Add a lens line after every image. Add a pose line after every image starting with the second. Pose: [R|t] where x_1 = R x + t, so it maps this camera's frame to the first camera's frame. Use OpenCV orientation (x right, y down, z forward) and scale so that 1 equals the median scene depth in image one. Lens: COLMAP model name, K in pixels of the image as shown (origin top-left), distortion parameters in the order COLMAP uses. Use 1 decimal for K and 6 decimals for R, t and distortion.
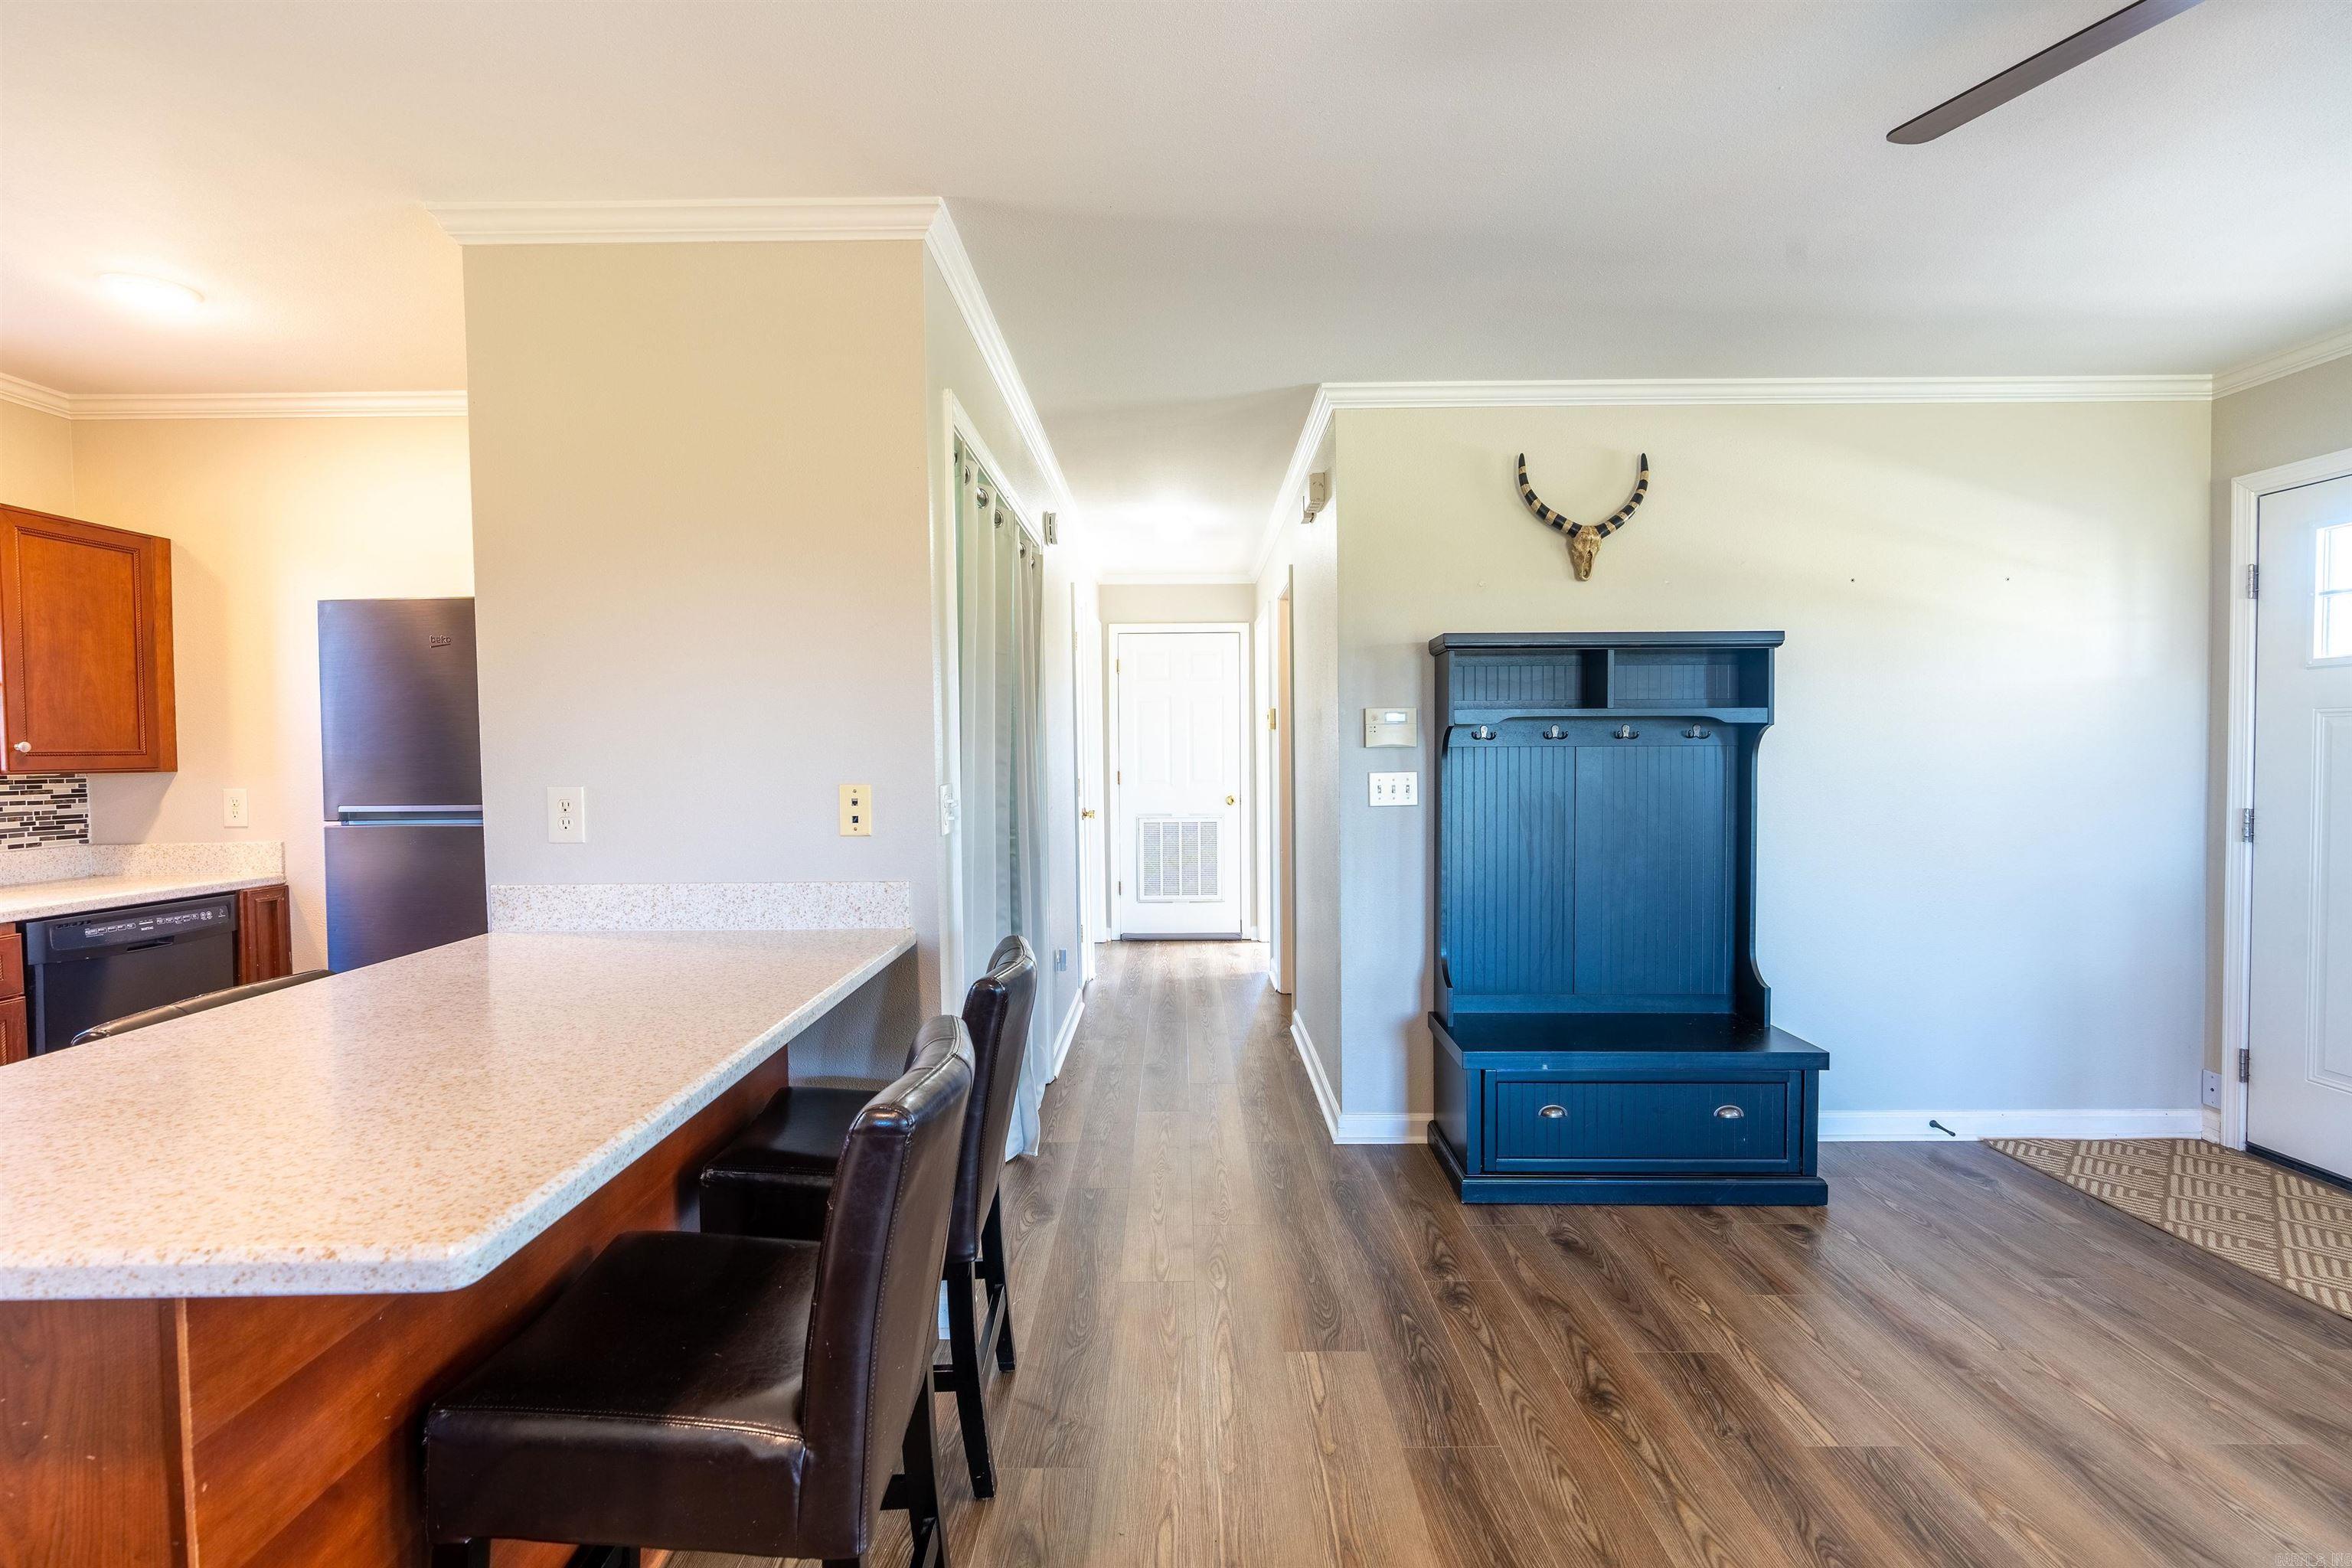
lens RADIAL K [[1055.3, 0, 1175.0], [0, 1055.3, 780.6], [0, 0, 1]] dist [-0.011865, 0.004603]
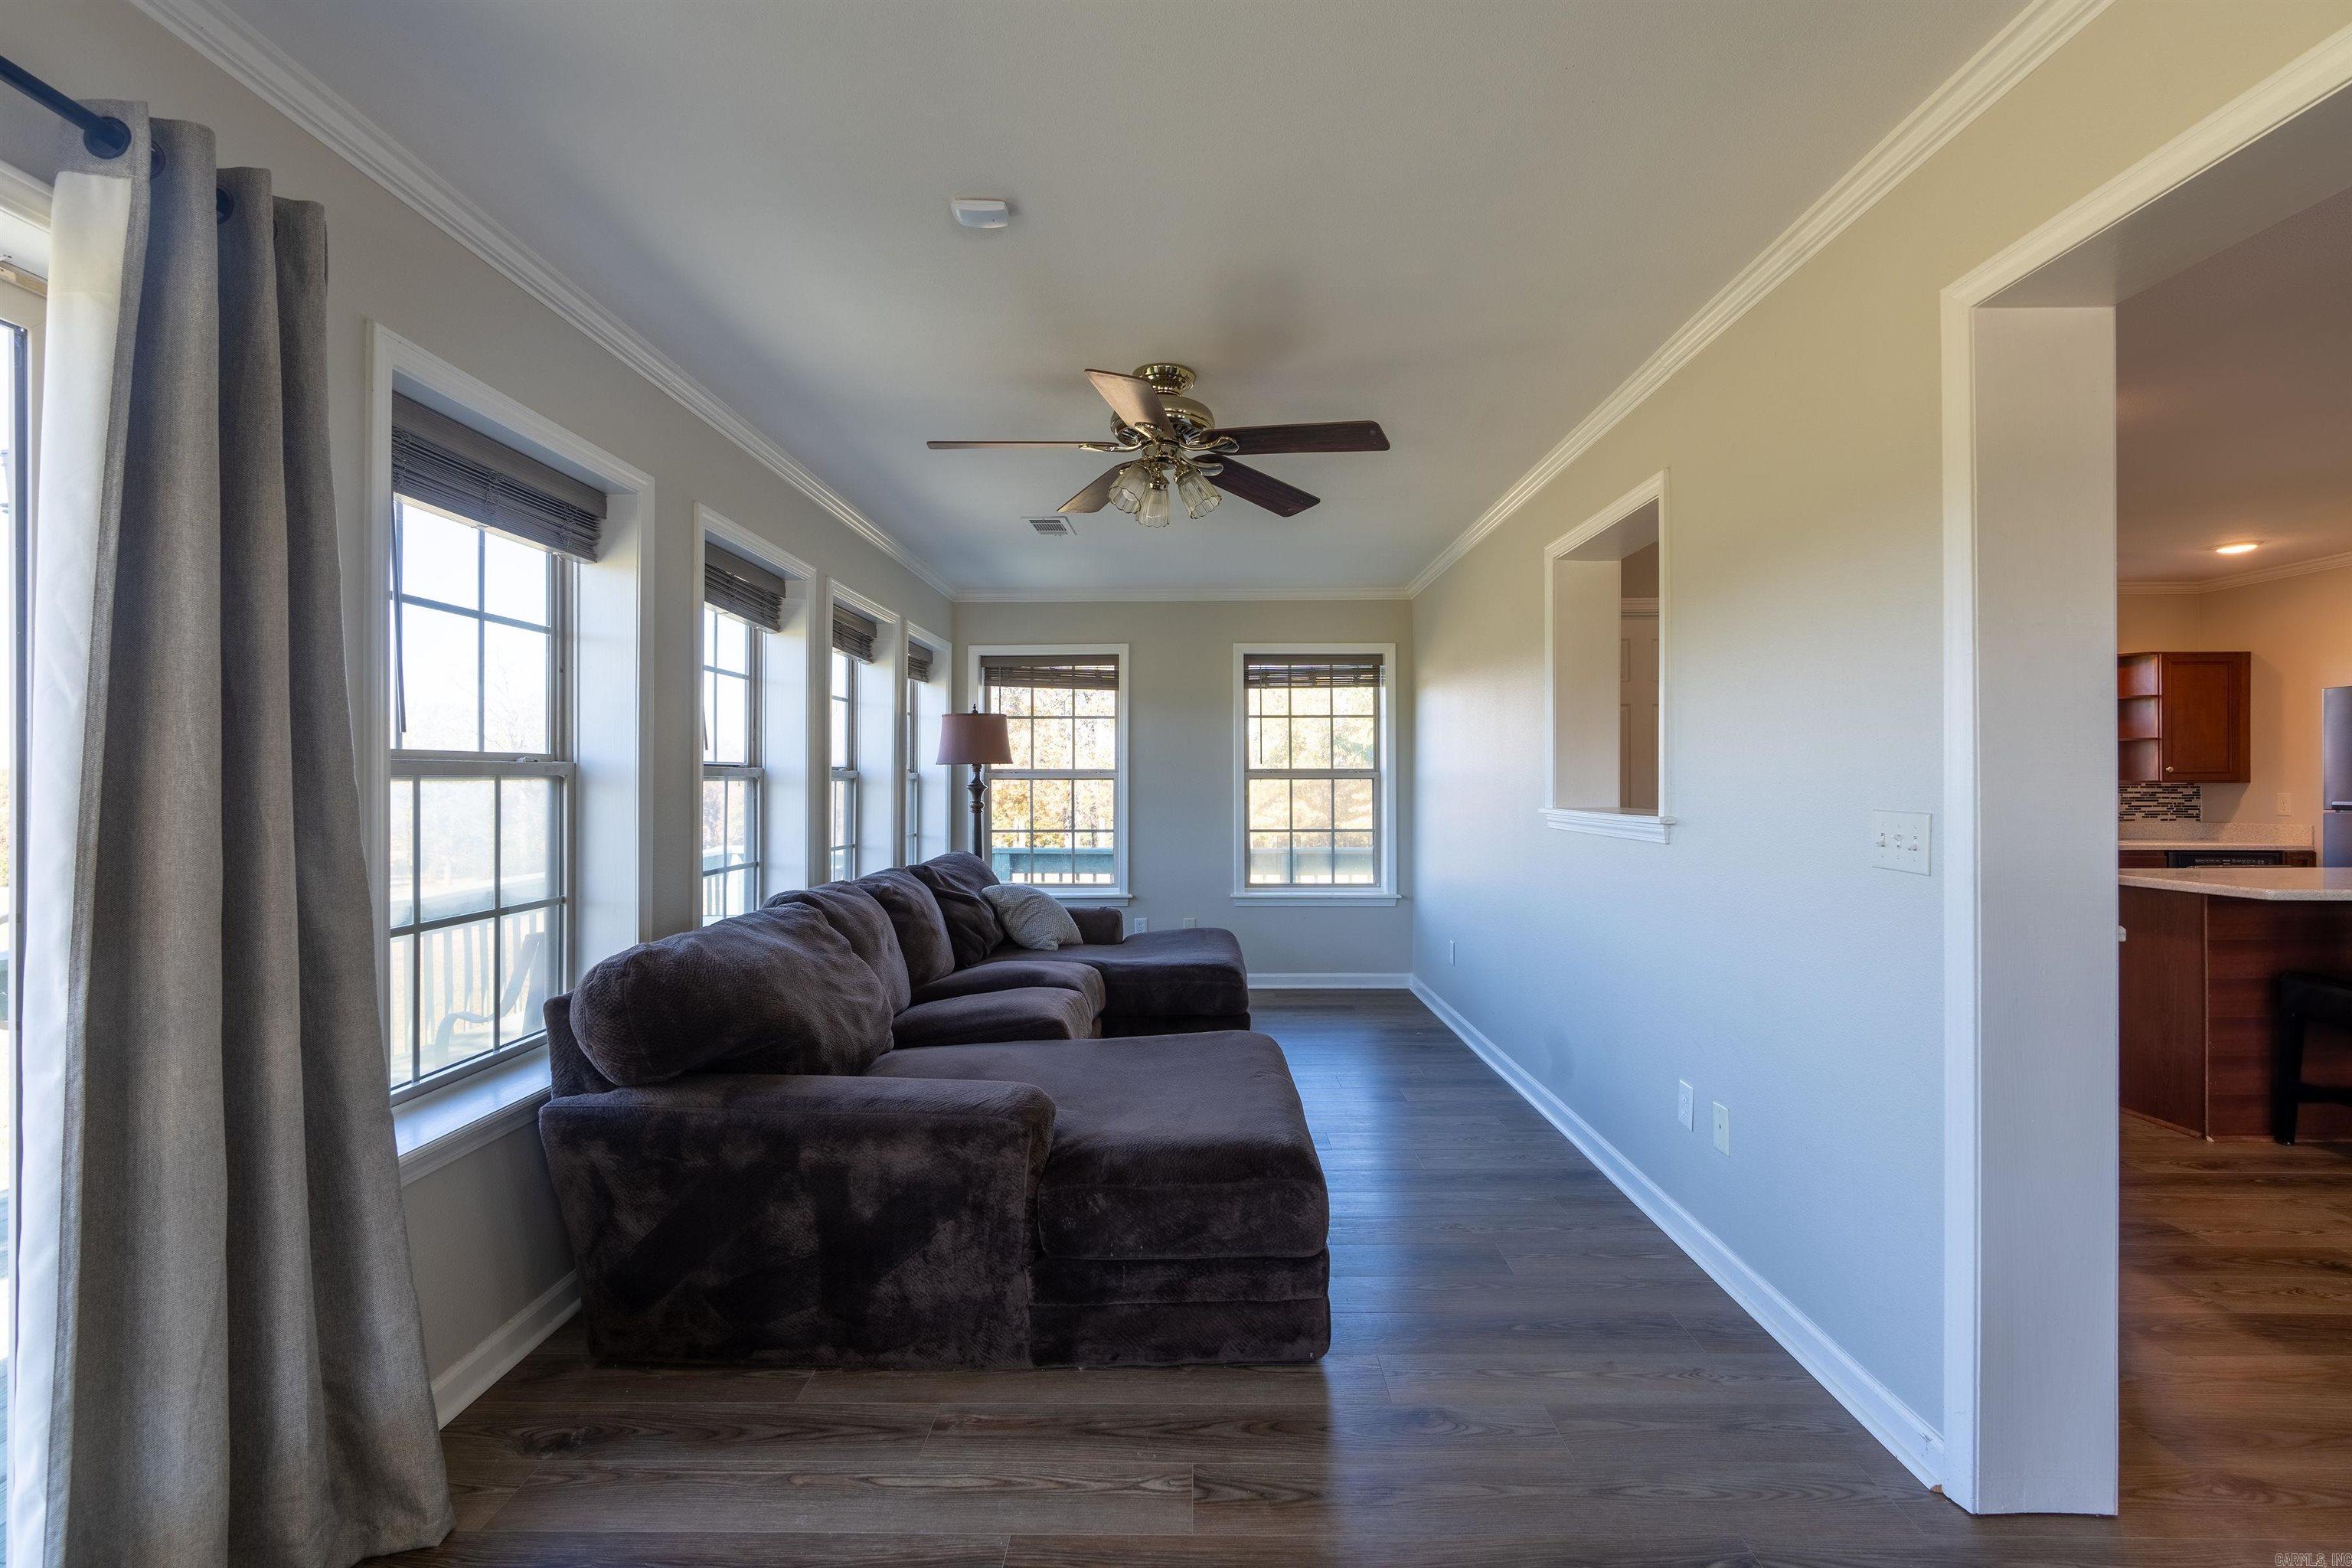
lens RADIAL K [[1055.3, 0, 1175.0], [0, 1055.3, 780.6], [0, 0, 1]] dist [-0.011865, 0.004603]
pose [[-0.016448, 0.007612, -0.999836, 0.884277], [-0.025685, 0.999638, 0.008033, 0.020921], [0.999535, 0.025813, -0.016247, -0.820990]]
